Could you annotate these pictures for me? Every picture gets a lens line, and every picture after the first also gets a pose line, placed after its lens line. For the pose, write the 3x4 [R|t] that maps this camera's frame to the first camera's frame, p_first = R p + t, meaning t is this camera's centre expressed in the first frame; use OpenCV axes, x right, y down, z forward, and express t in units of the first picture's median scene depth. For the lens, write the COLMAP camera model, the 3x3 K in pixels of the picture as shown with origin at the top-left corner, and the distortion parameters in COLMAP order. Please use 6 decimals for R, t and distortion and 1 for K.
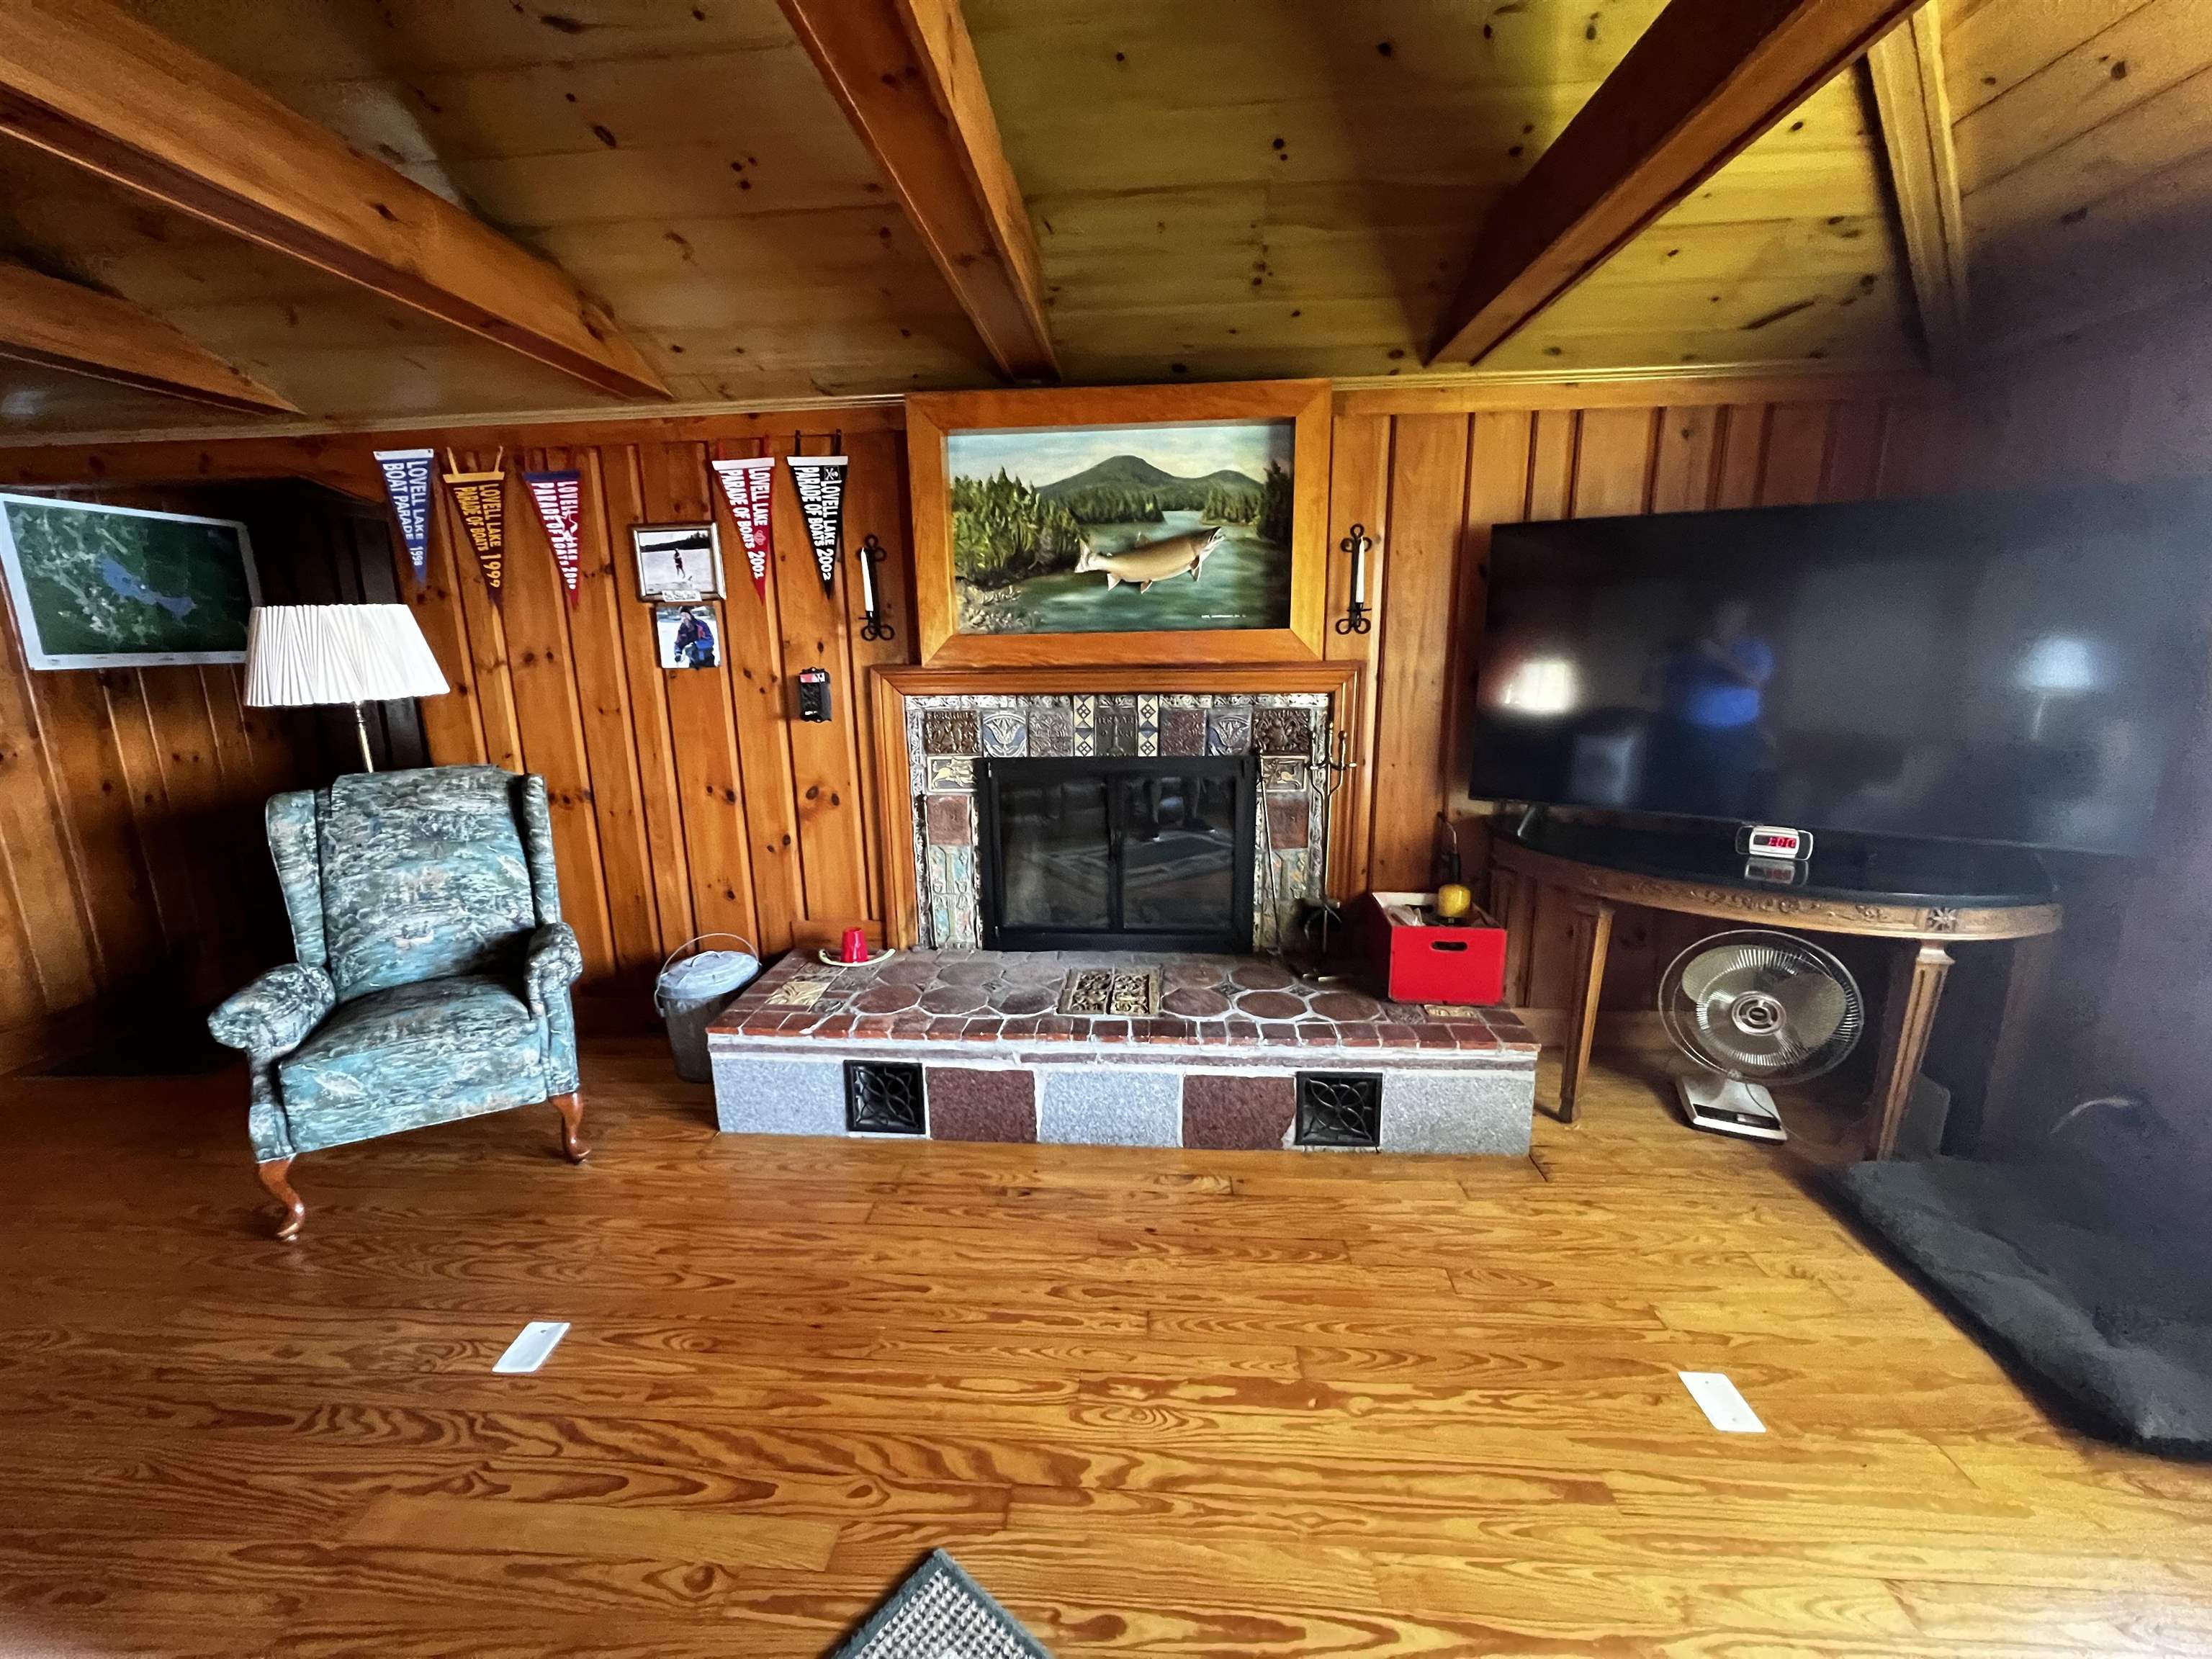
lens RADIAL K [[880.3, 0, 1106.0], [0, 880.3, 829.5], [0, 0, 1]] dist [-0.002849, -0.000250]
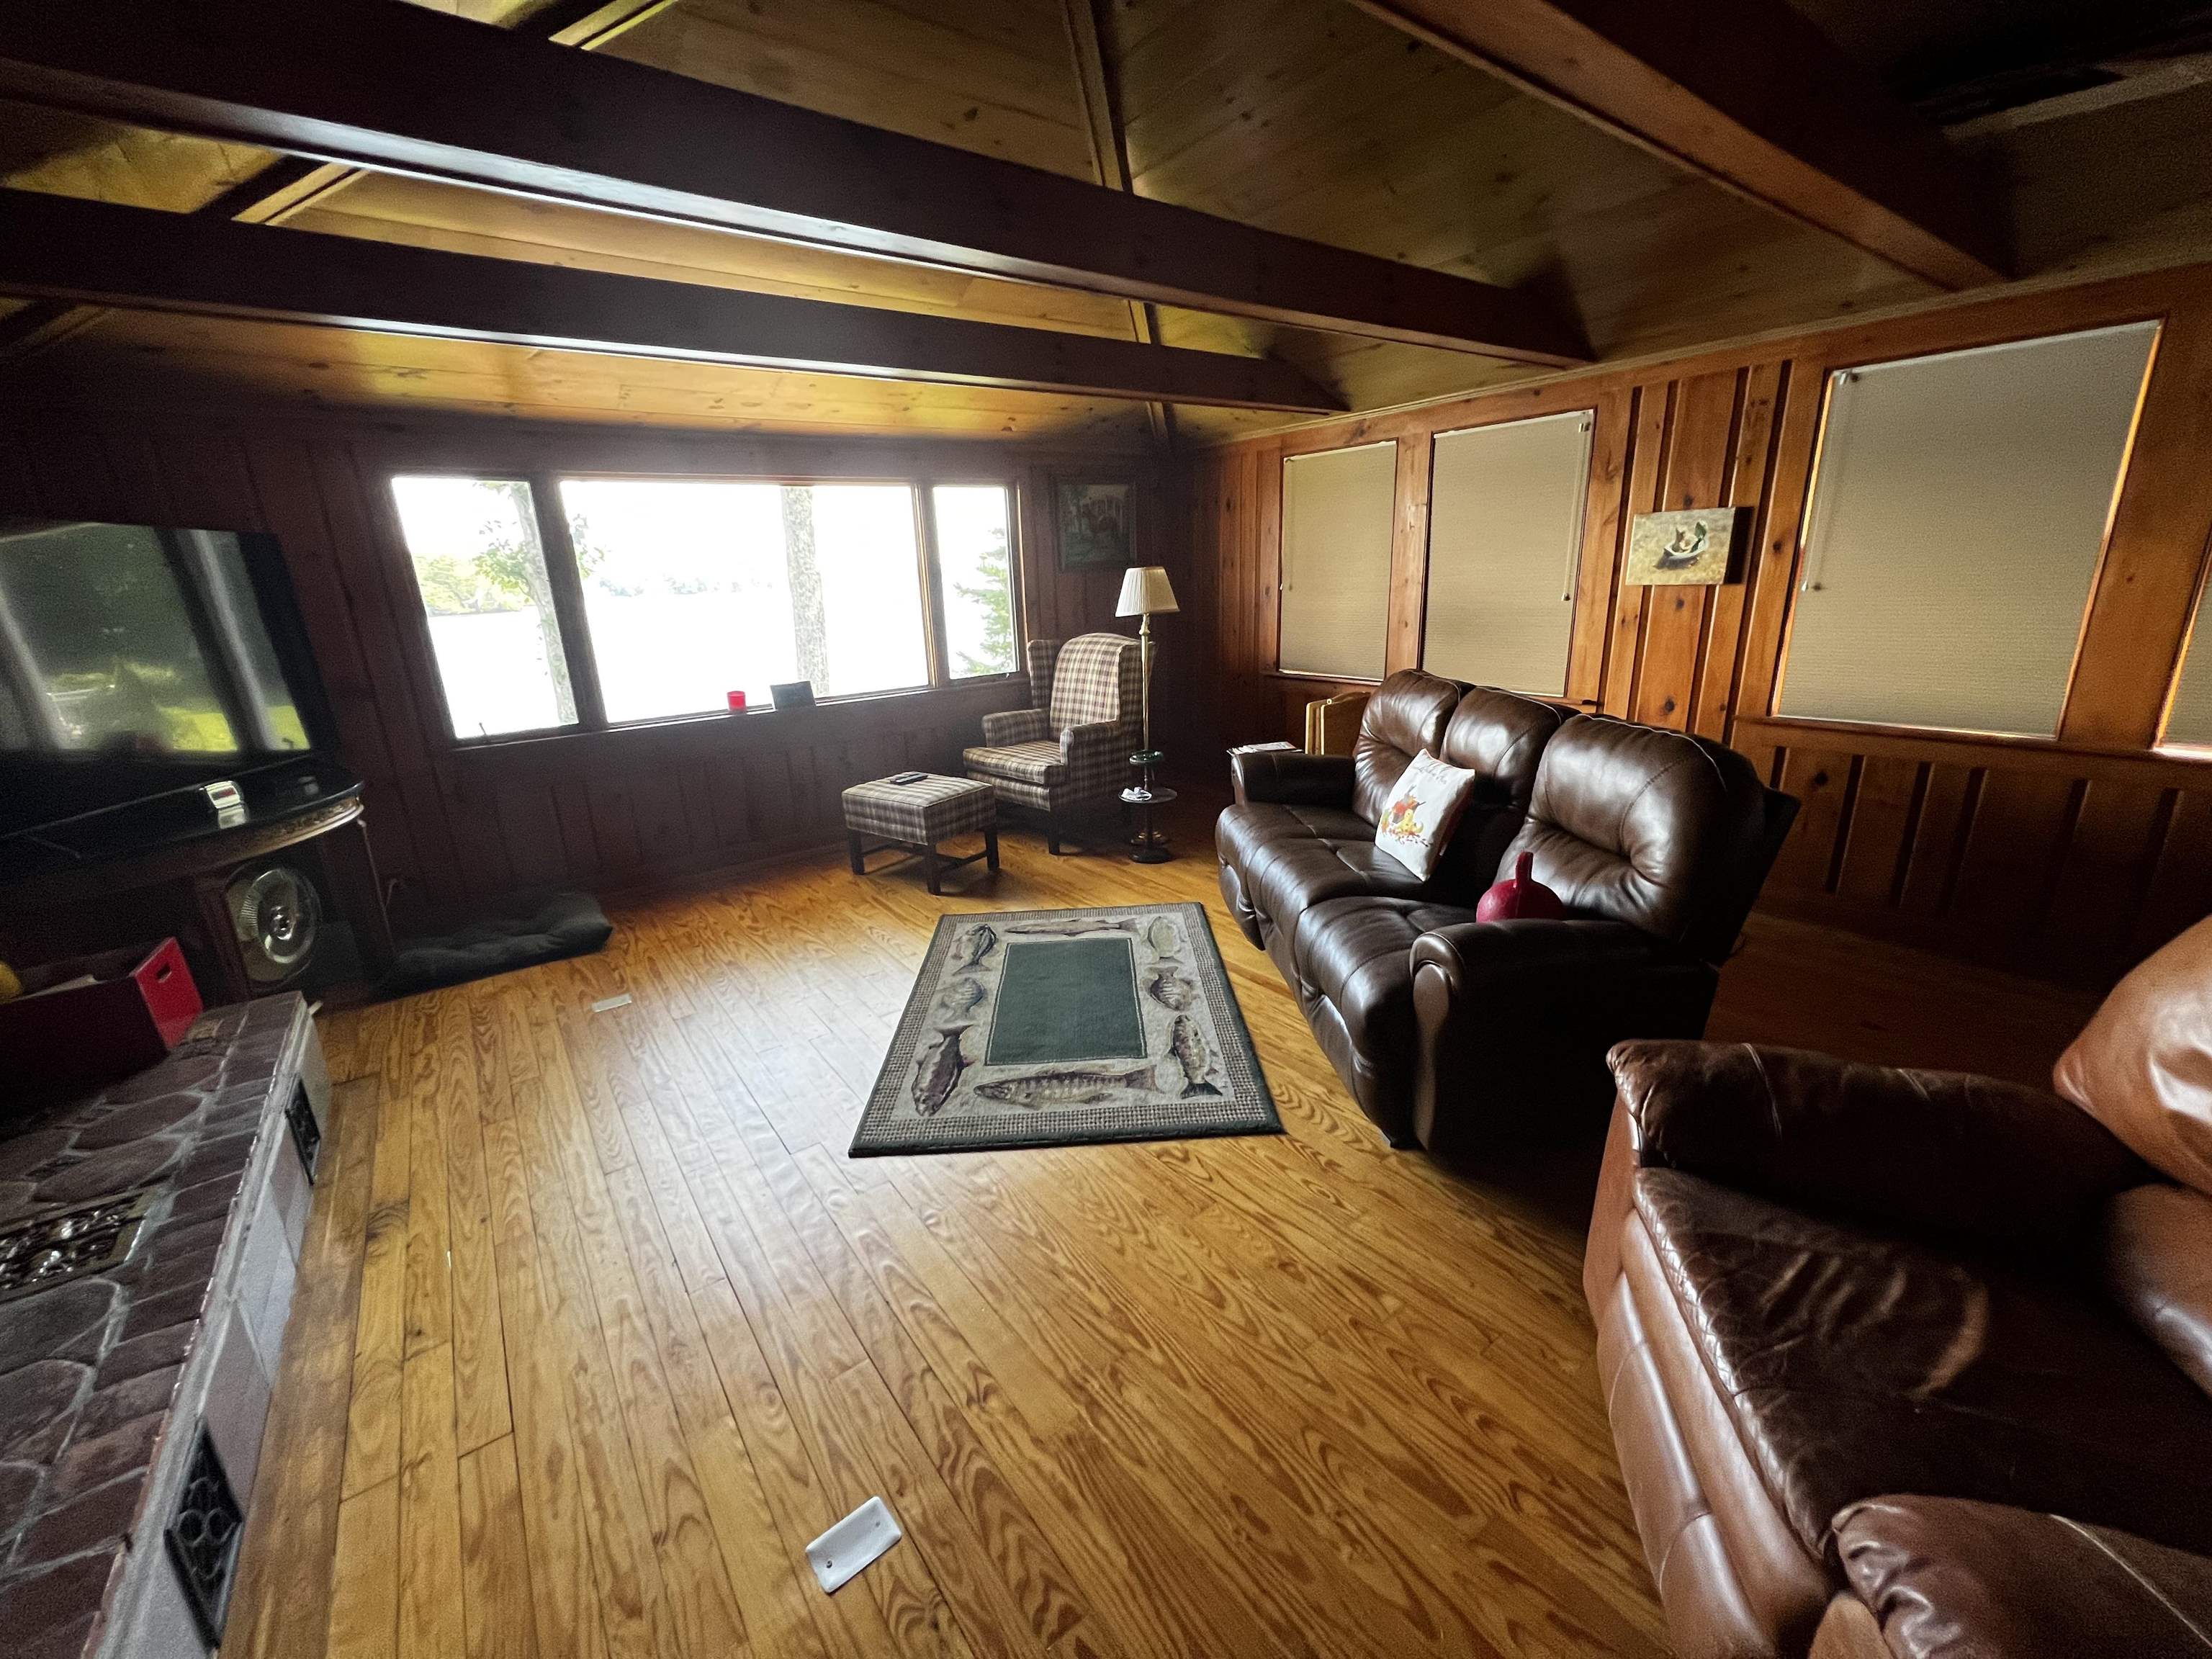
lens RADIAL K [[880.2, 0, 1095.3], [0, 880.2, 824.9], [0, 0, 1]] dist [-0.001457, 0.000514]
pose [[-0.646708, -0.169344, 0.743701, -0.819518], [0.218276, 0.893173, 0.393189, -0.141085], [-0.730838, 0.416611, -0.540658, 0.656019]]
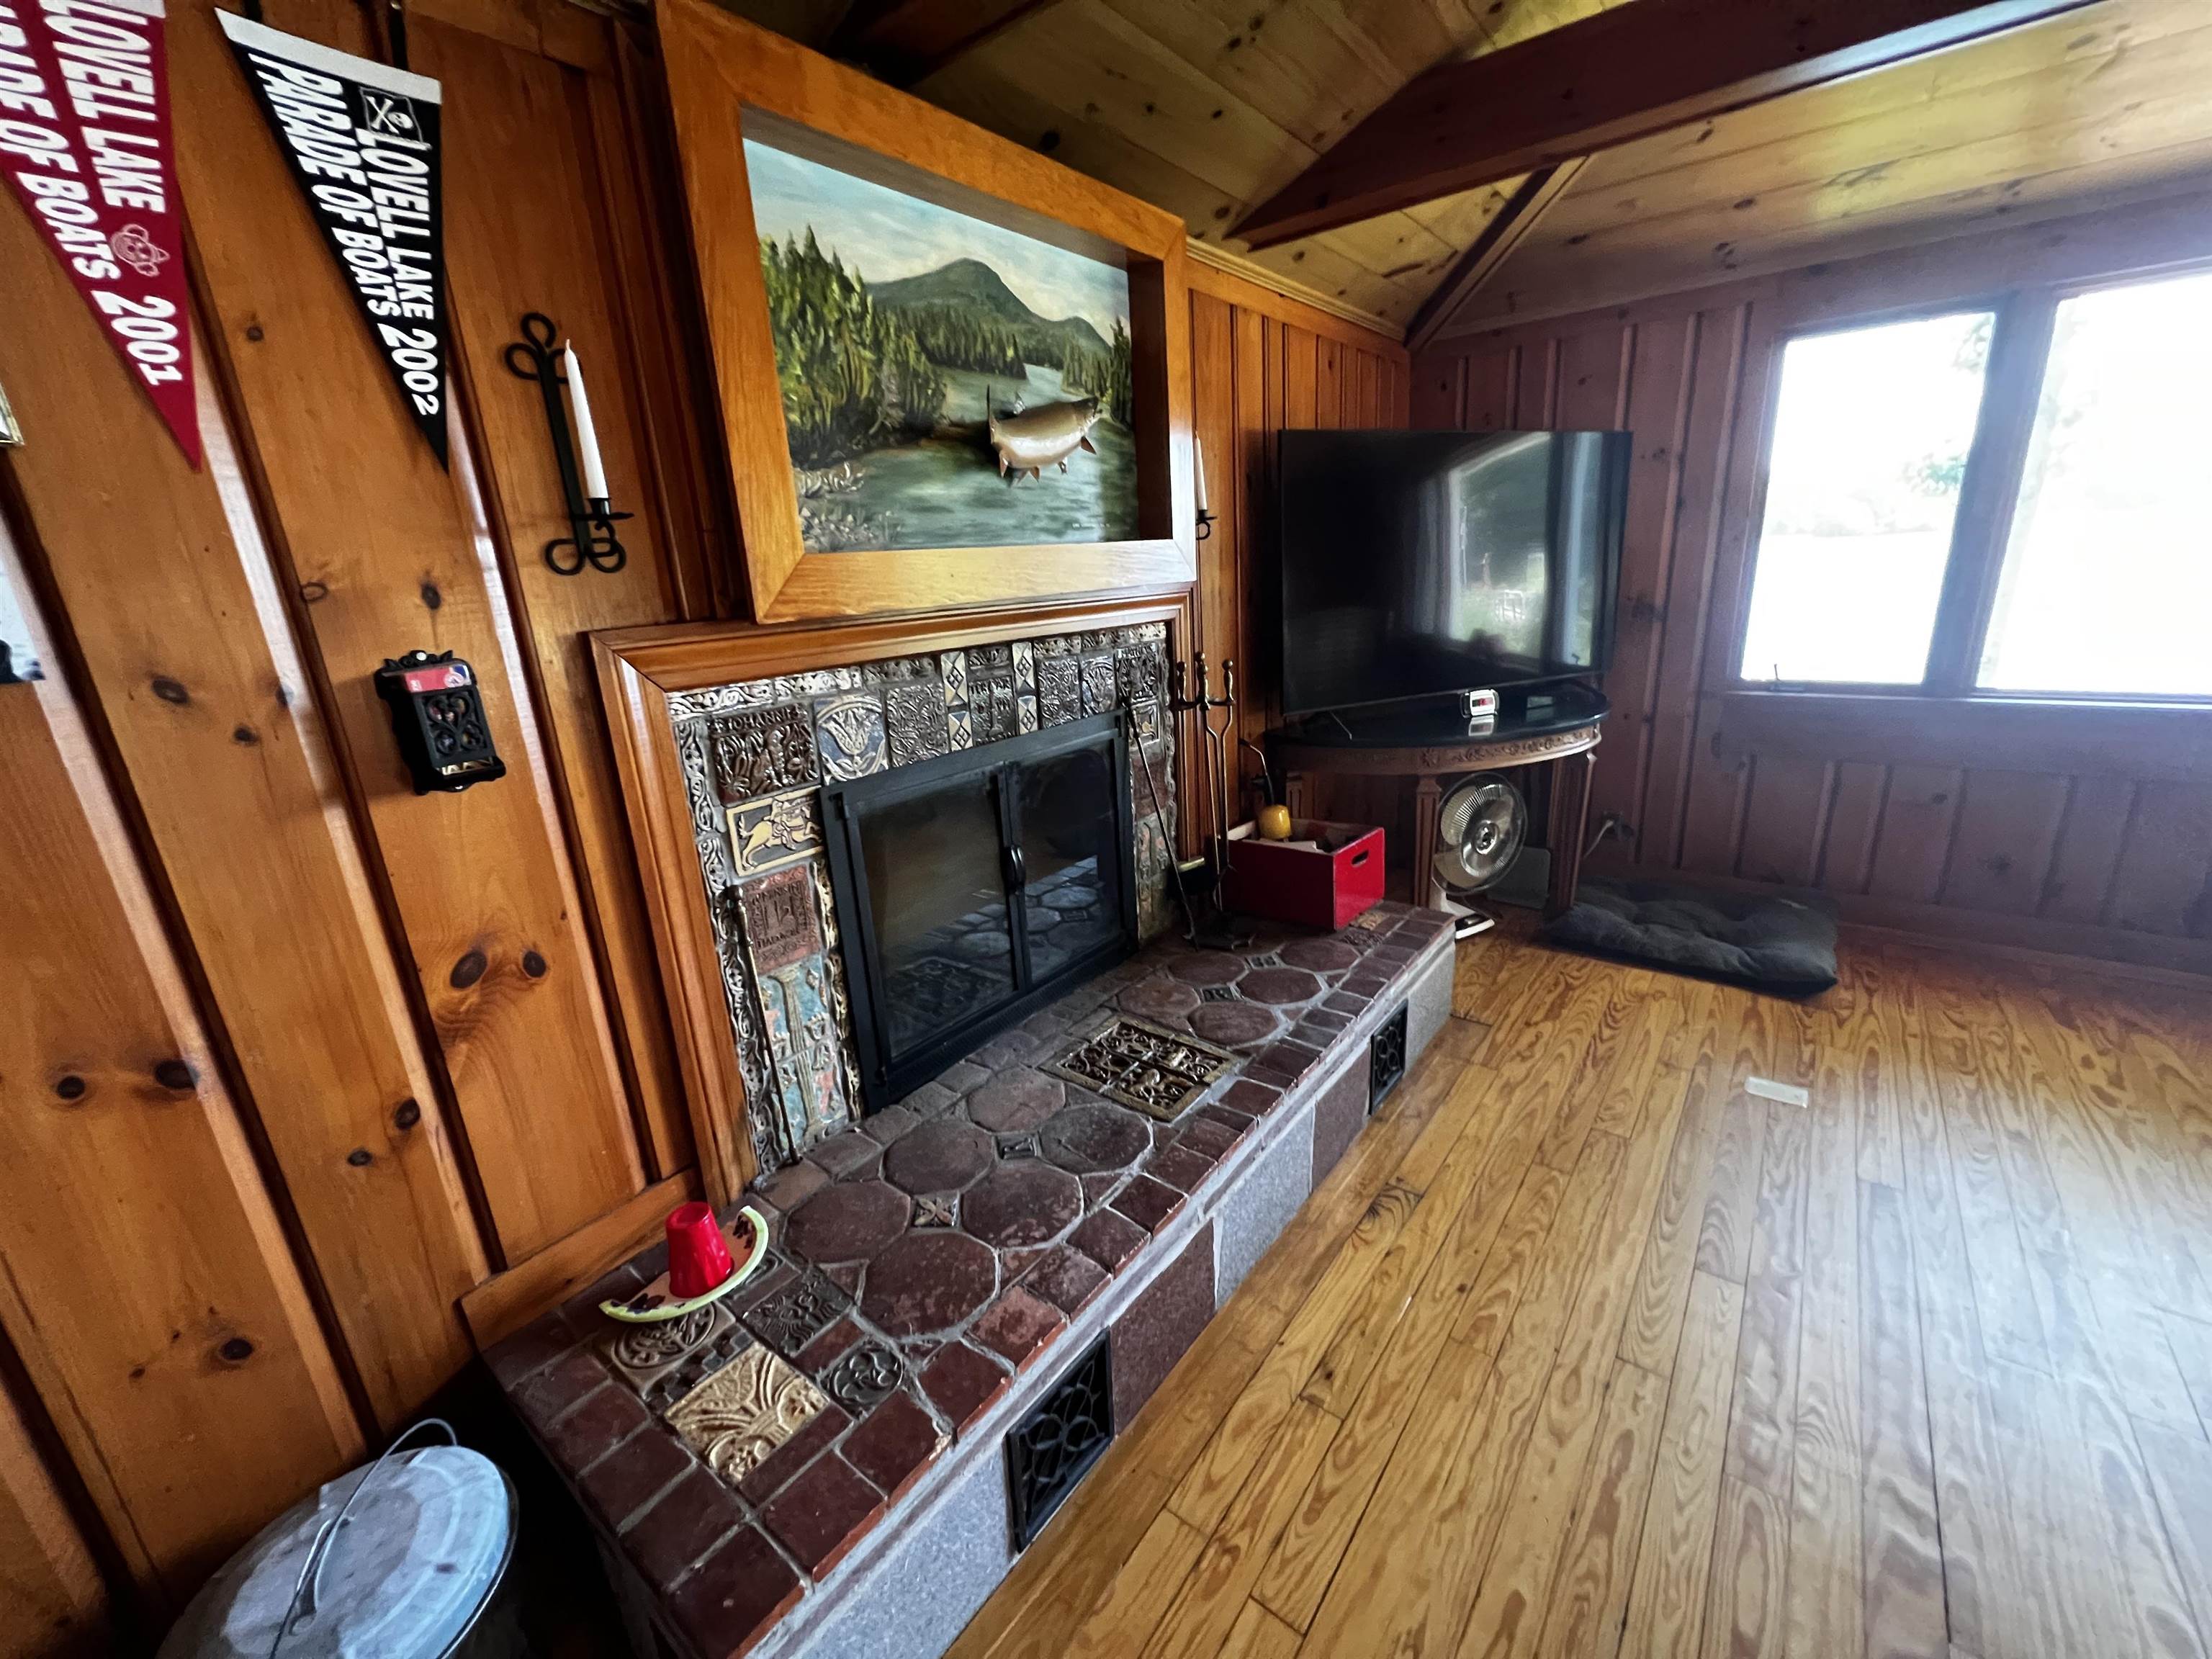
lens RADIAL K [[880.2, 0, 1095.3], [0, 880.2, 824.9], [0, 0, 1]] dist [-0.001457, 0.000514]
pose [[0.570070, -0.250278, 0.782548, -0.504367], [0.228955, 0.963135, 0.141245, -0.103340], [-0.789050, 0.098649, 0.606357, 0.573027]]
